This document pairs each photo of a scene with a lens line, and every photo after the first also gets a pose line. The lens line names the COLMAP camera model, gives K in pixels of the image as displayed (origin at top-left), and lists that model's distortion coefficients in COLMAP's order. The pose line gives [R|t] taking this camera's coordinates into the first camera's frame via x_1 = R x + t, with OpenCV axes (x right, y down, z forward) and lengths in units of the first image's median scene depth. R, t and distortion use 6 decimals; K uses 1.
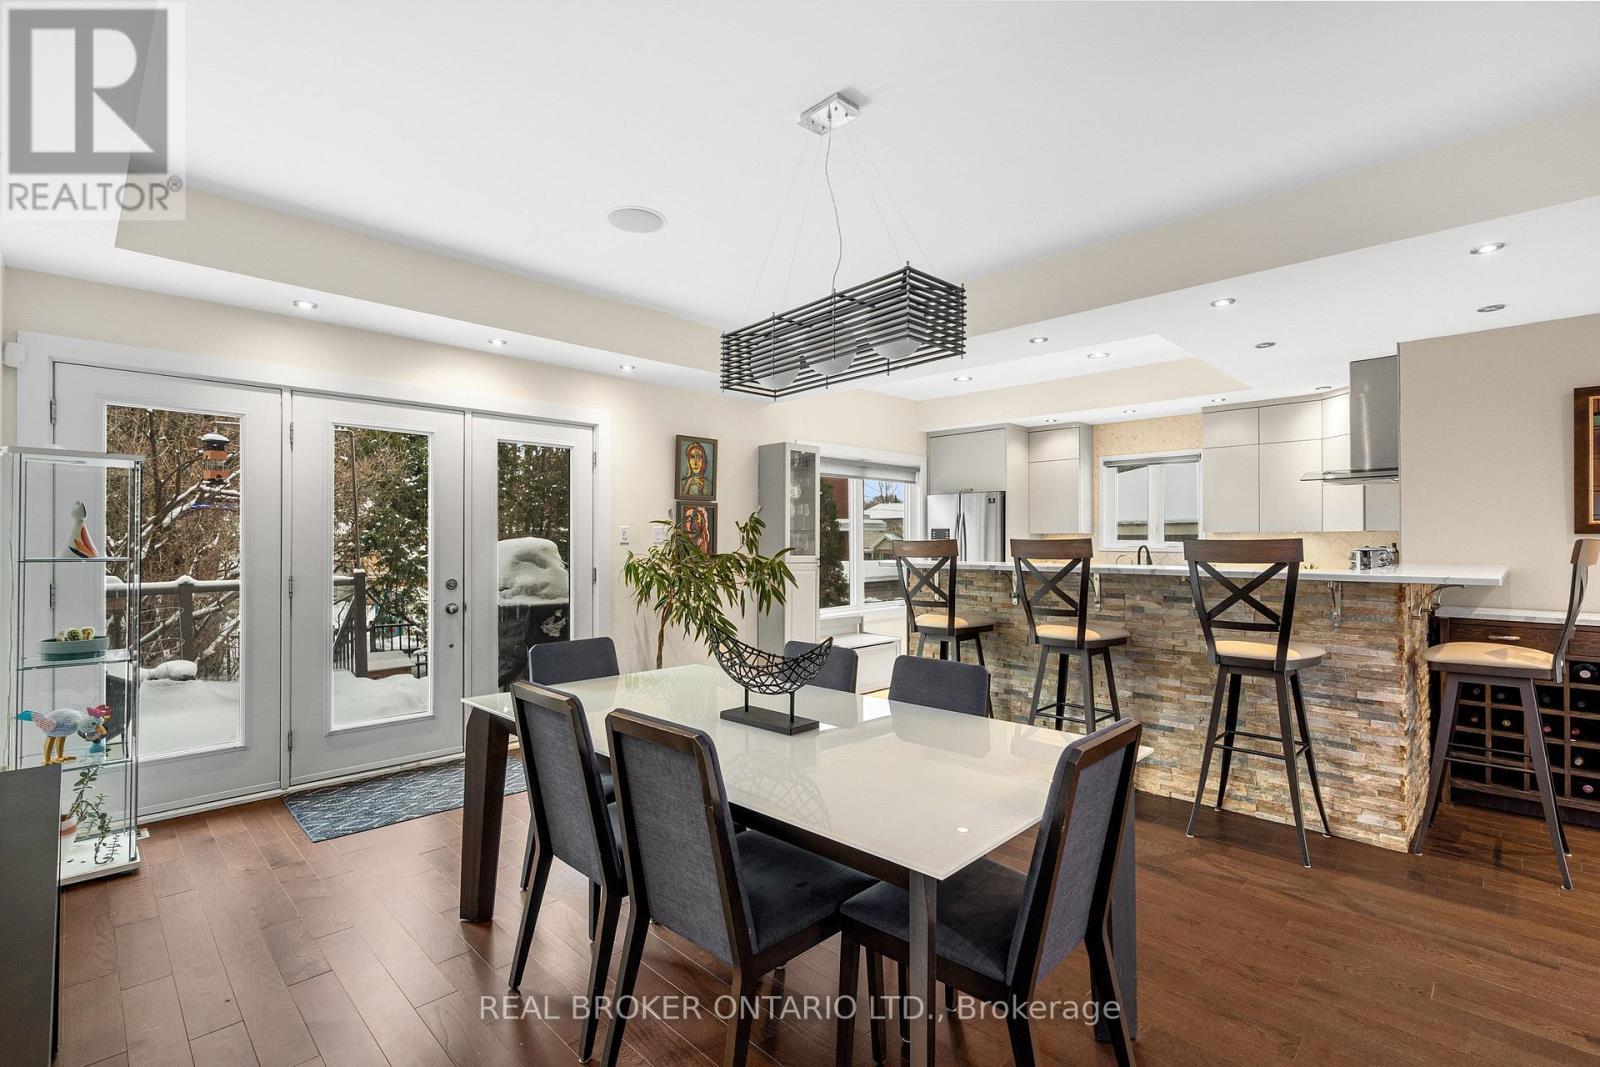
lens RADIAL K [[731.2, 0, 800.0], [0, 731.2, 533.5], [0, 0, 1]] dist [-0.000949, 0.001038]
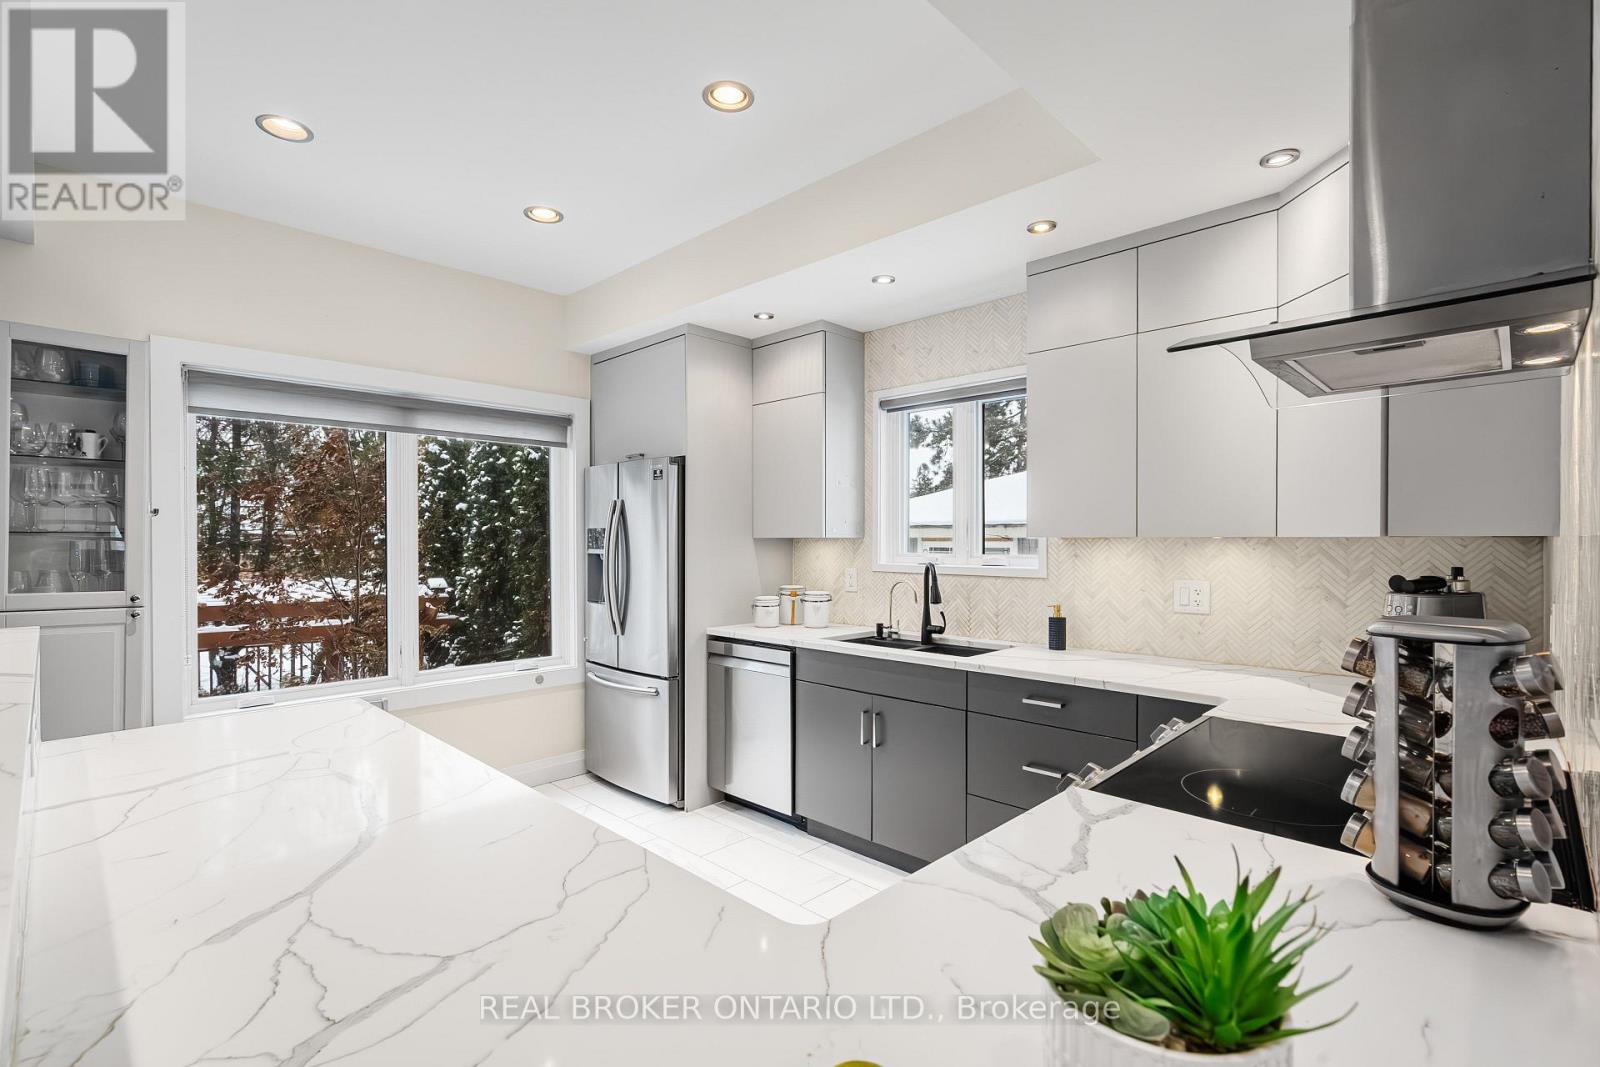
lens RADIAL K [[749.9, 0, 798.1], [0, 749.9, 547.9], [0, 0, 1]] dist [0.000181, 0.000233]
pose [[0.999860, 0.004952, 0.016004, 0.350114], [-0.005140, 0.999918, 0.011731, 0.000560], [-0.015945, -0.011811, 0.999803, 0.466117]]
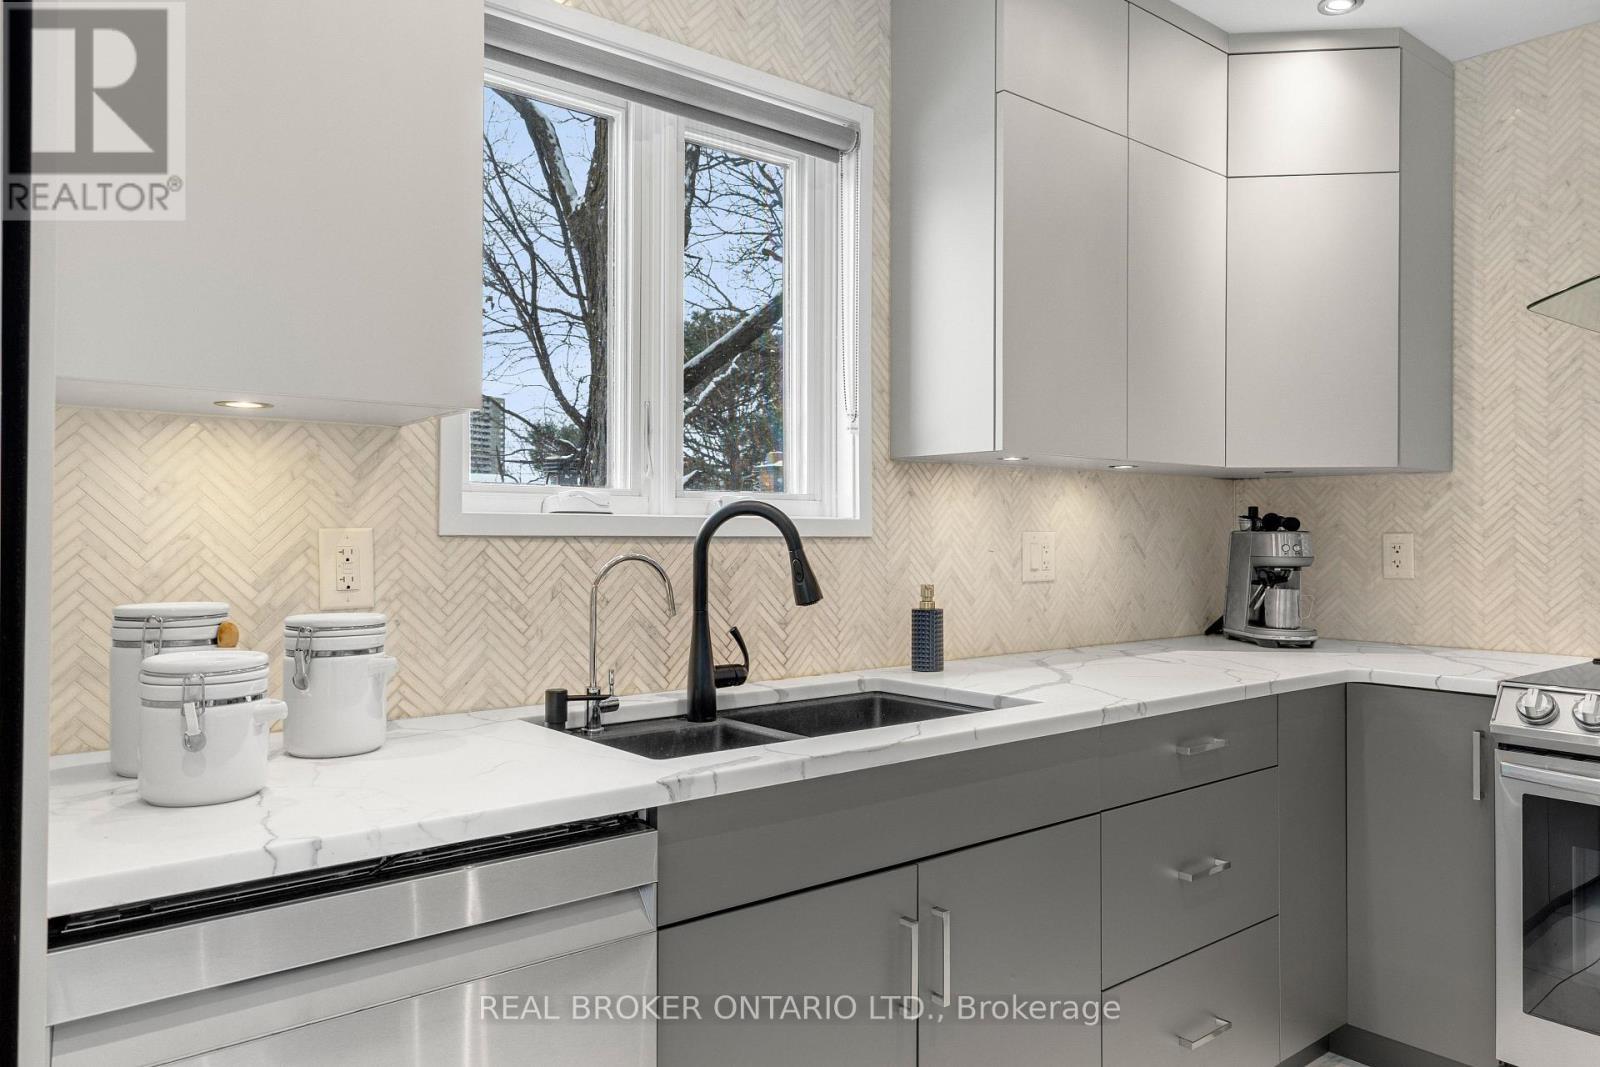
lens RADIAL K [[1076.2, 0, 807.5], [0, 1076.2, 528.3], [0, 0, 1]] dist [0.003621, 0.001741]
pose [[0.105911, -0.000813, 0.994375, 0.178200], [-0.013865, 0.999901, 0.002295, 0.020068], [-0.994279, -0.014030, 0.105889, 0.897153]]
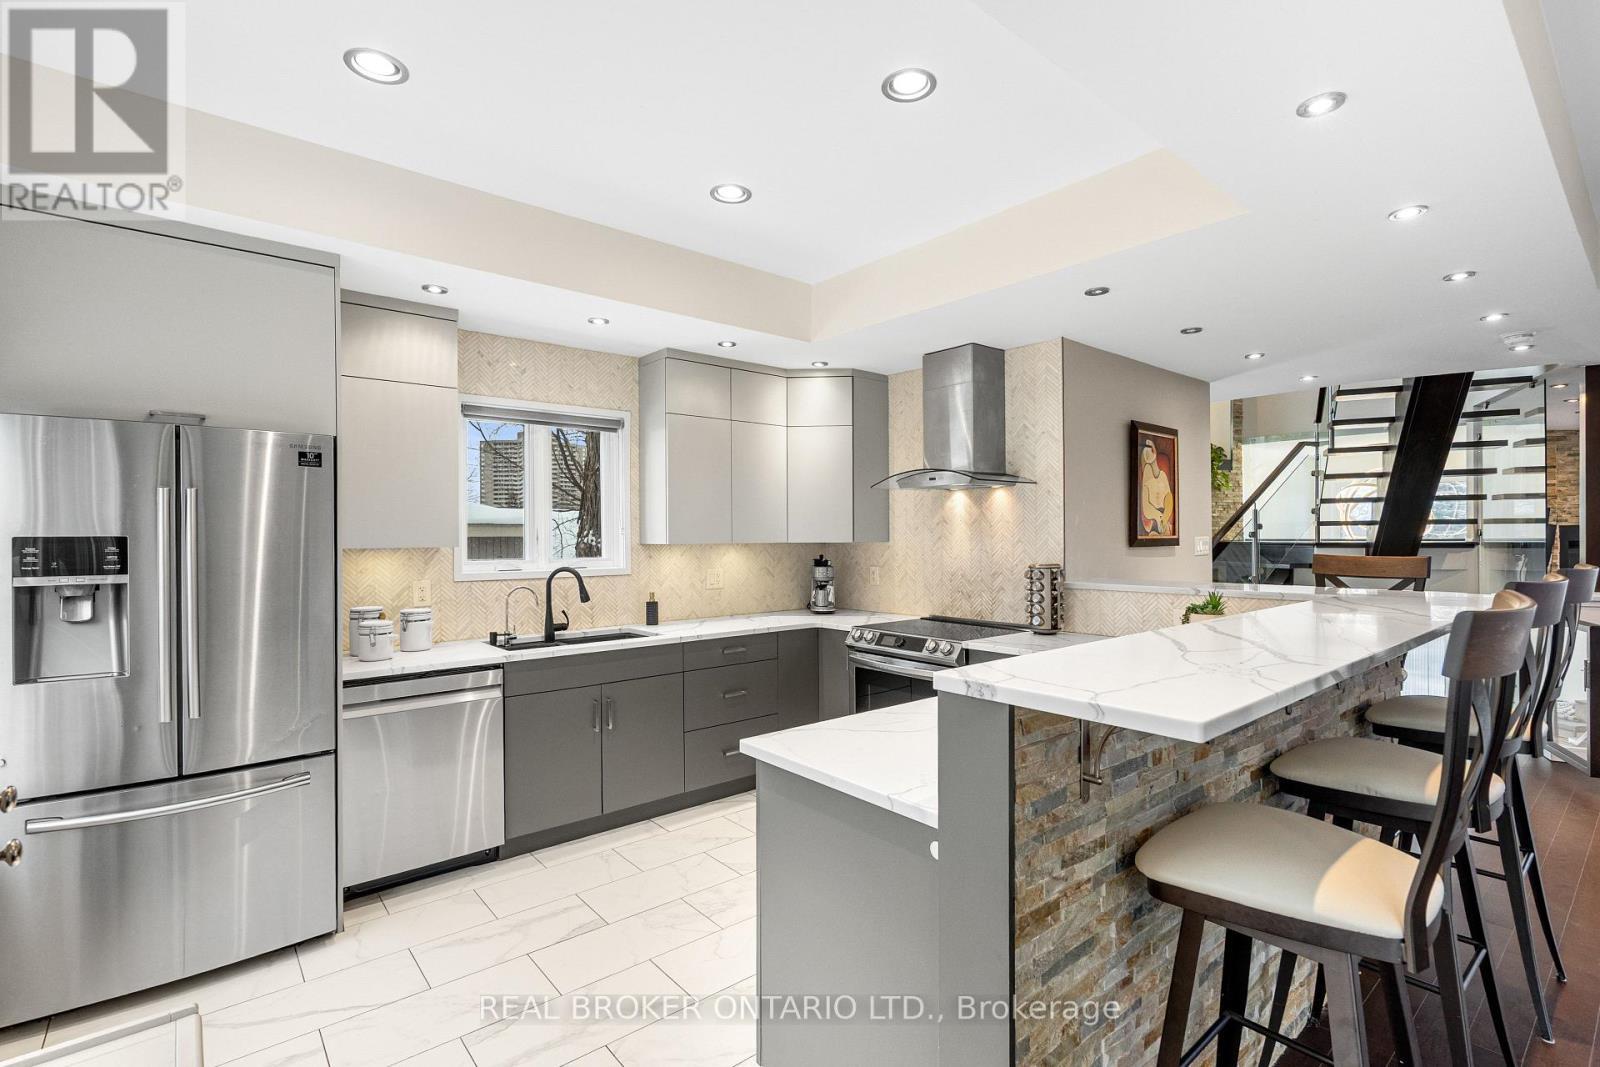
lens RADIAL K [[731.2, 0, 800.0], [0, 731.2, 533.5], [0, 0, 1]] dist [-0.000949, 0.001038]
pose [[0.093558, -0.005345, 0.995599, -0.064956], [-0.005419, 0.999968, 0.005878, -0.013846], [-0.995599, -0.005945, 0.093526, 0.722834]]
